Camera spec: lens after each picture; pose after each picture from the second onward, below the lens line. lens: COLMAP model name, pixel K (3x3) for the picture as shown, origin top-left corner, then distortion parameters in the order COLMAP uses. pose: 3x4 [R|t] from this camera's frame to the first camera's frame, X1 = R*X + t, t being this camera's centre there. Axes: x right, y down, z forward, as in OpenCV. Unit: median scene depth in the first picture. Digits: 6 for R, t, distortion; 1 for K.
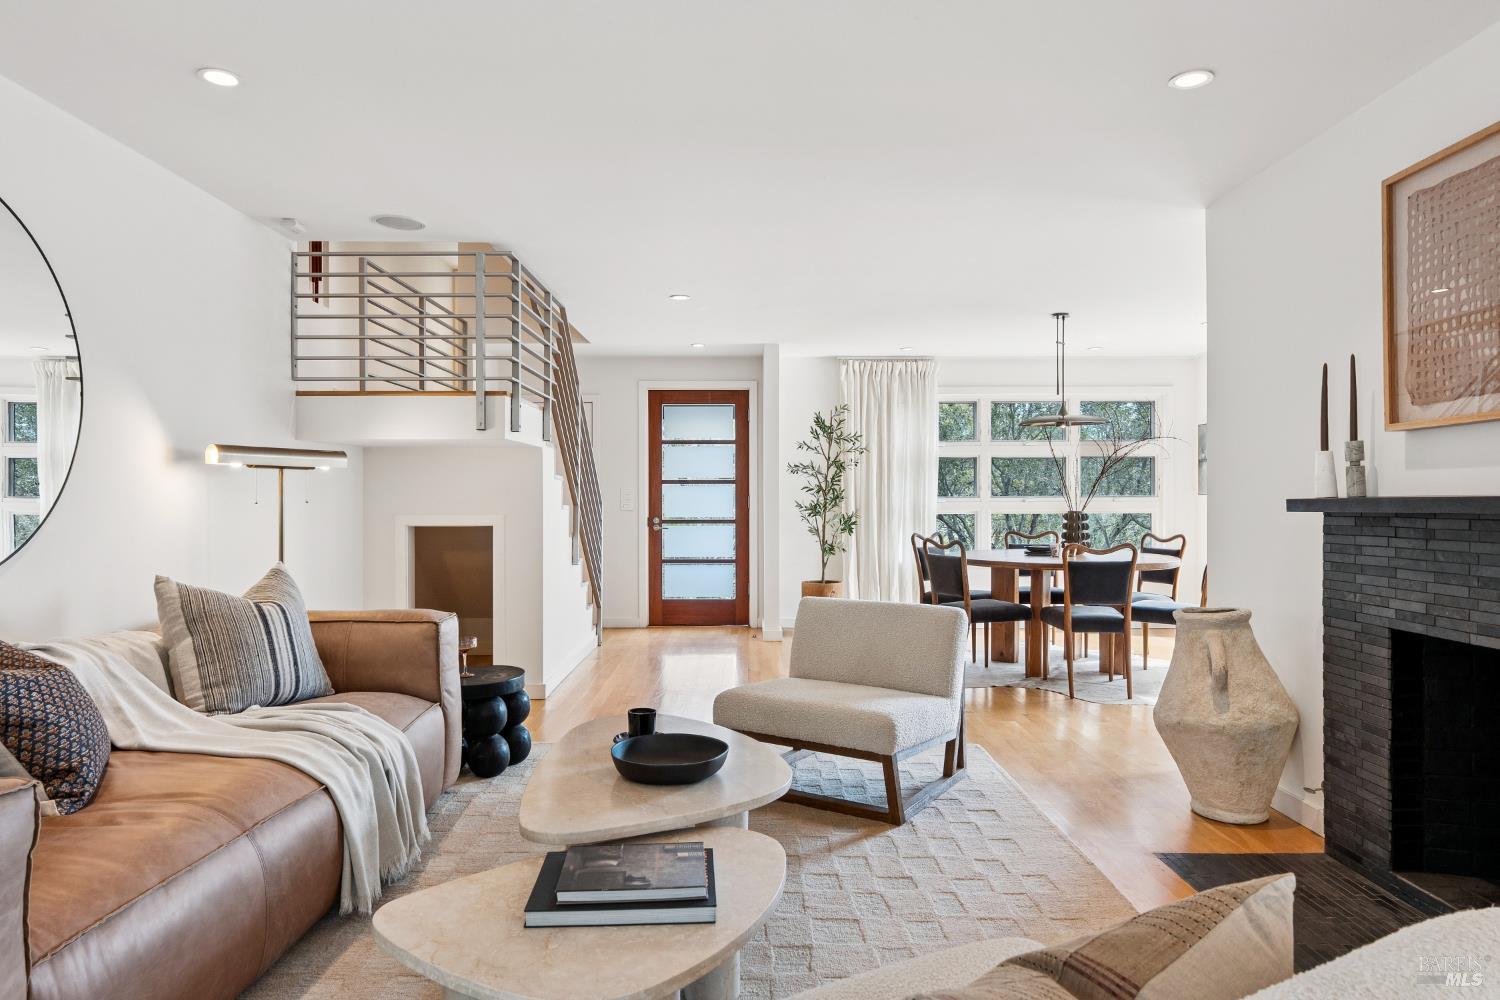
lens RADIAL K [[917.1, 0, 738.2], [0, 917.1, 504.1], [0, 0, 1]] dist [-0.008382, -0.000875]
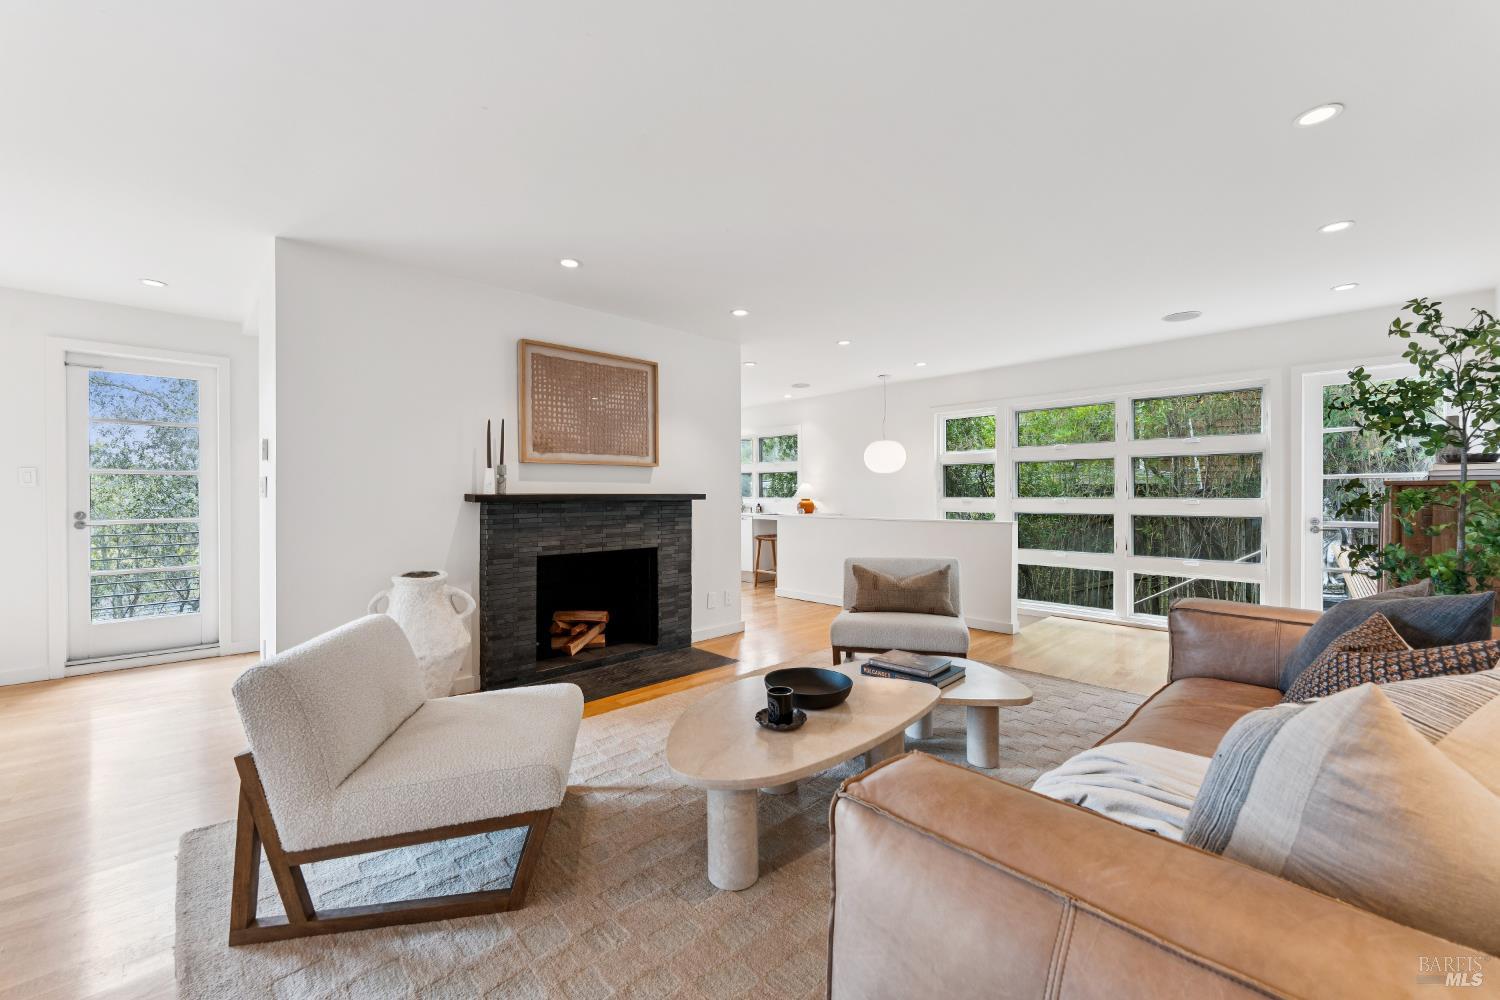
lens RADIAL K [[596.9, 0, 742.5], [0, 596.9, 500.8], [0, 0, 1]] dist [-0.002331, 0.000589]
pose [[-0.693327, -0.008700, 0.720570, -0.301684], [0.001782, 0.999903, 0.013786, -0.005149], [-0.720621, 0.010842, -0.693245, 0.797552]]
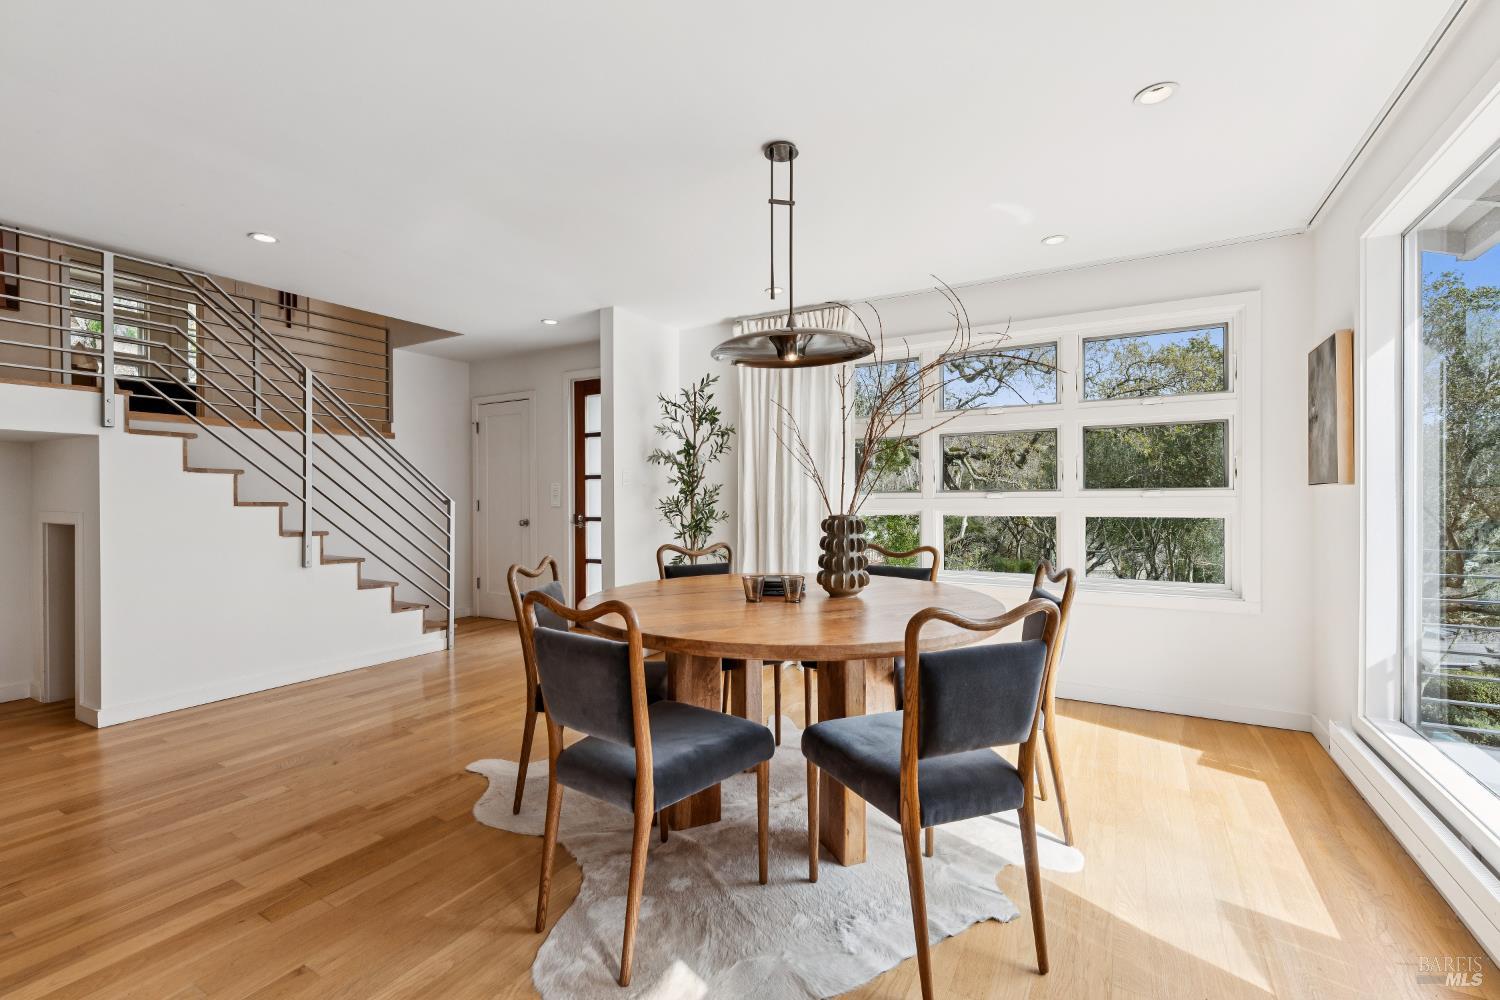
lens RADIAL K [[650.5, 0, 749.8], [0, 650.5, 499.0], [0, 0, 1]] dist [0.000522, 0.000060]
pose [[0.870246, 0.001788, -0.492615, 0.605524], [-0.000592, 0.999996, 0.002583, -0.003469], [0.492618, -0.001956, 0.870244, 0.753665]]
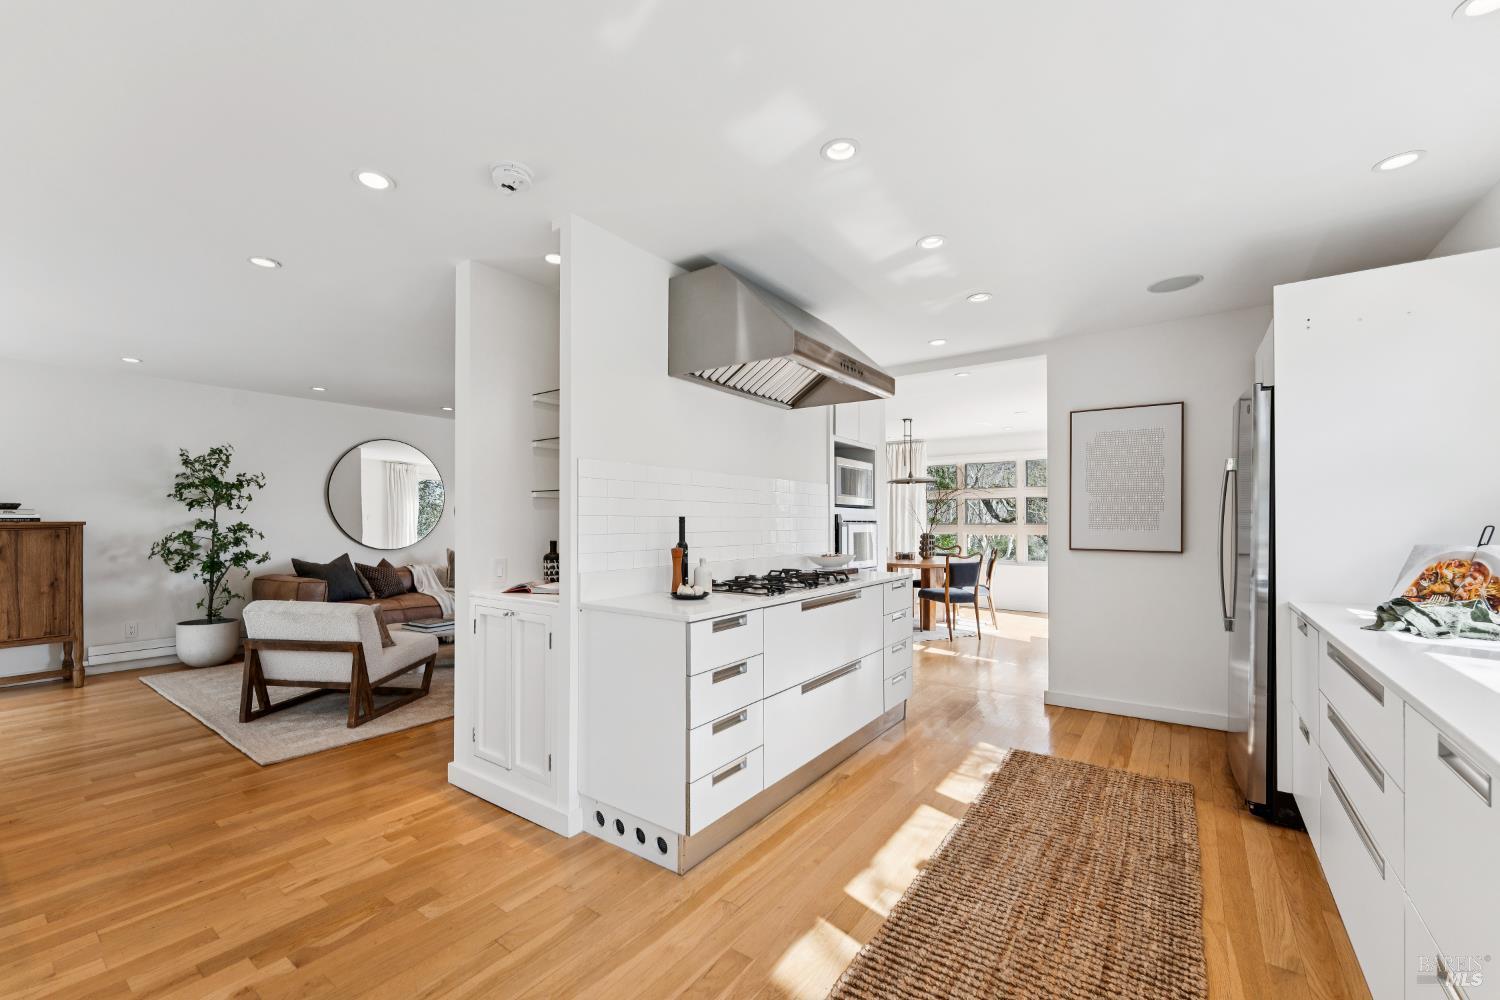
lens RADIAL K [[596.9, 0, 746.7], [0, 596.9, 538.5], [0, 0, 1]] dist [-0.002331, 0.000589]
pose [[0.817524, 0.012851, -0.575751, 0.868587], [-0.000488, 0.999766, 0.021623, -0.008420], [0.575894, -0.017396, 0.817339, -0.115328]]
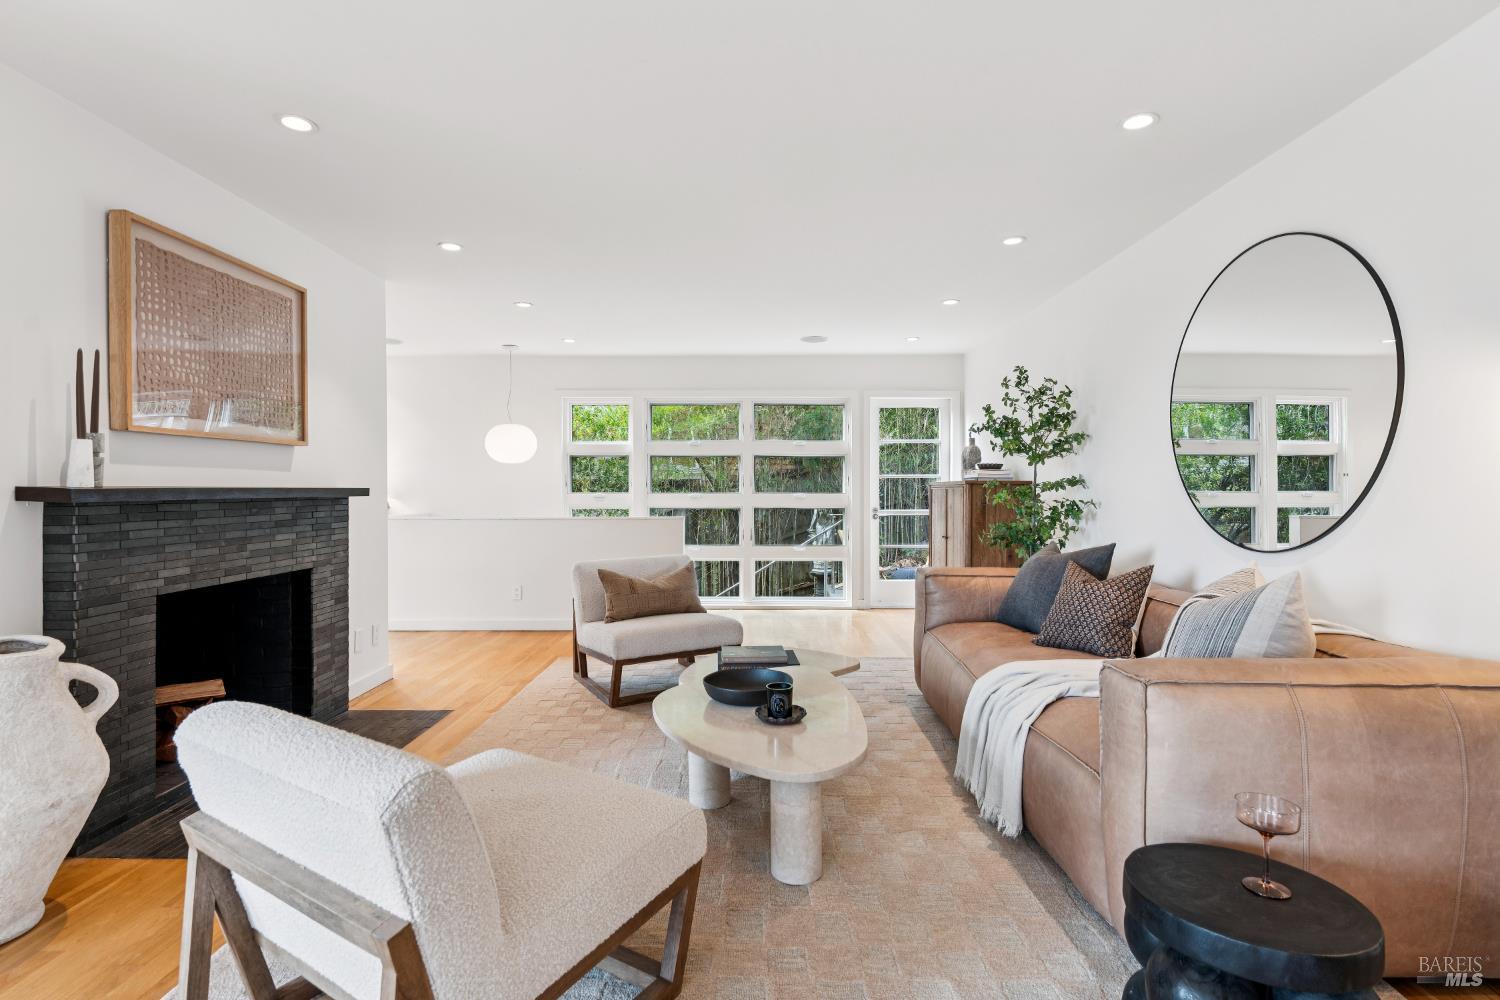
lens RADIAL K [[729.2, 0, 751.2], [0, 729.2, 498.8], [0, 0, 1]] dist [-0.001763, -0.001165]
pose [[-0.999996, -0.002697, -0.001151, -0.037246], [-0.002715, 0.999868, 0.016037, -0.005161], [0.001108, 0.016040, -0.999871, 0.971454]]
